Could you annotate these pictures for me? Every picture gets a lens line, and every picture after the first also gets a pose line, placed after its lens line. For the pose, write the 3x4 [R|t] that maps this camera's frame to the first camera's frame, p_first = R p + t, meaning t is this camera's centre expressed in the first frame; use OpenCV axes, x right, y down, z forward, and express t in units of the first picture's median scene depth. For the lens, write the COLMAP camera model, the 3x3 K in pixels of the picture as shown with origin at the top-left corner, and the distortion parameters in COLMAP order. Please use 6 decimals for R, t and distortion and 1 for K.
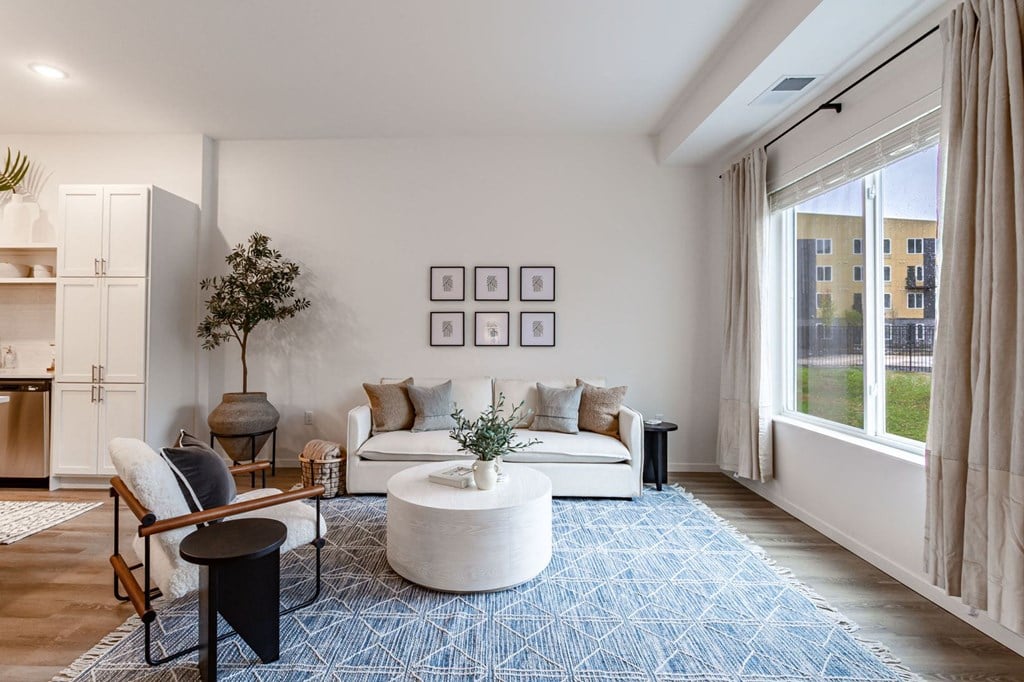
lens RADIAL K [[462.0, 0, 506.9], [0, 462.0, 333.1], [0, 0, 1]] dist [-0.008975, -0.000226]
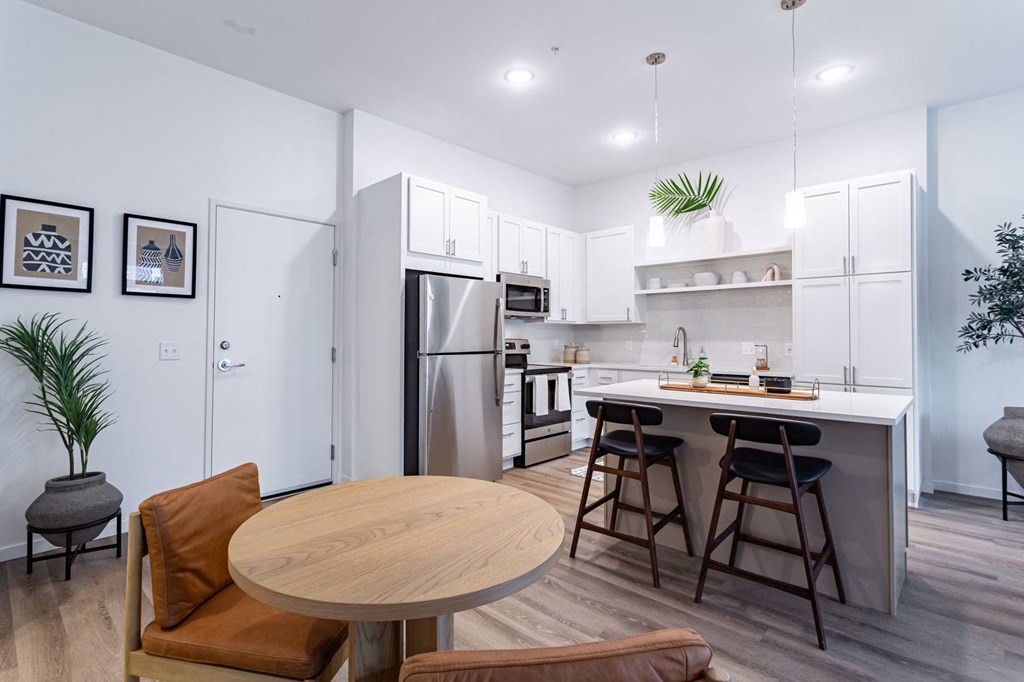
lens RADIAL K [[486.3, 0, 509.3], [0, 486.3, 335.2], [0, 0, 1]] dist [-0.003135, -0.000405]
pose [[0.741720, -0.004419, -0.670695, -0.665469], [-0.002988, 0.999947, -0.009893, 0.014765], [0.670703, 0.009342, 0.741667, -0.213444]]
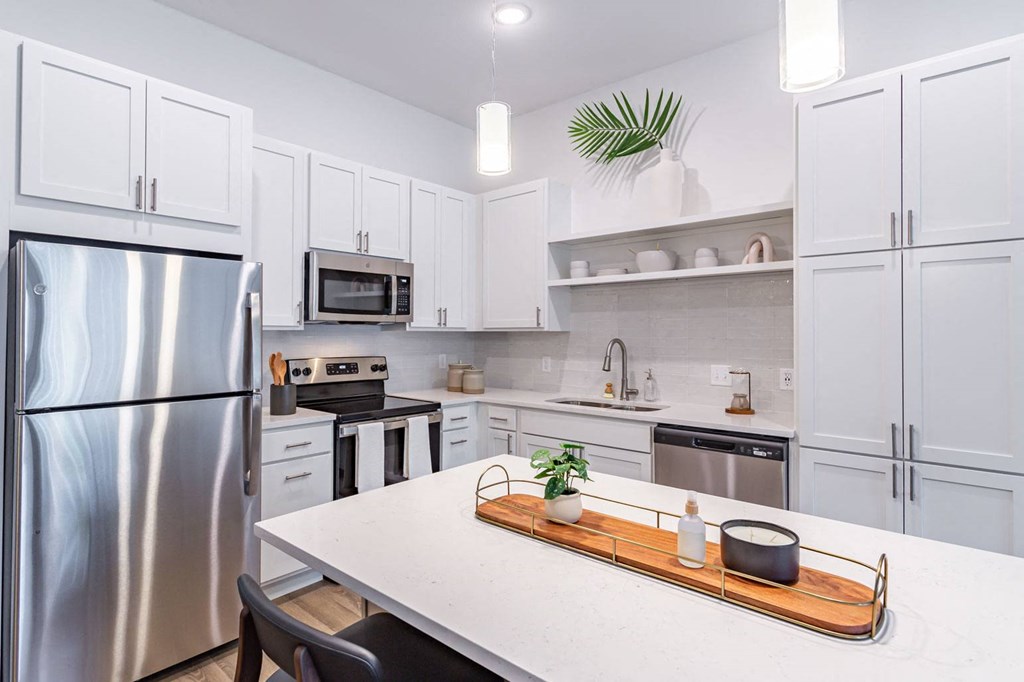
lens RADIAL K [[514.0, 0, 505.7], [0, 514.0, 334.9], [0, 0, 1]] dist [-0.005643, 0.002372]
pose [[0.757666, -0.000837, -0.652642, -0.771484], [-0.001934, 0.999992, -0.003528, -0.022480], [0.652640, 0.003936, 0.757658, 0.265493]]
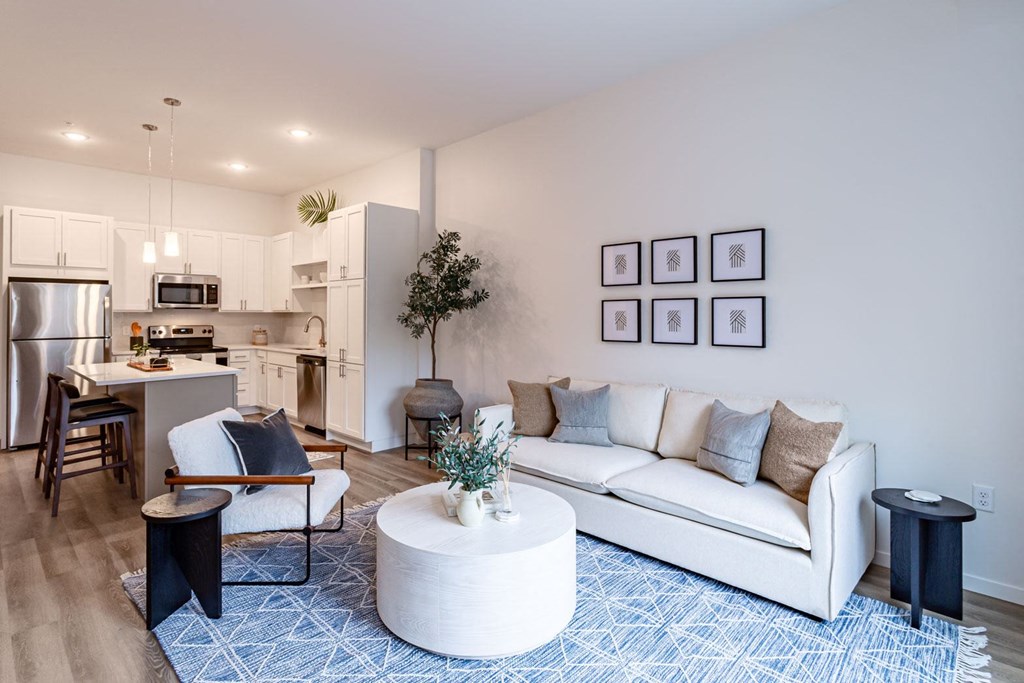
lens RADIAL K [[514.0, 0, 519.9], [0, 514.0, 318.5], [0, 0, 1]] dist [-0.005643, 0.002372]
pose [[0.732745, 0.004279, -0.680490, 0.407045], [-0.000694, 0.999984, 0.005541, -0.020569], [0.680503, -0.003588, 0.732737, 0.255086]]
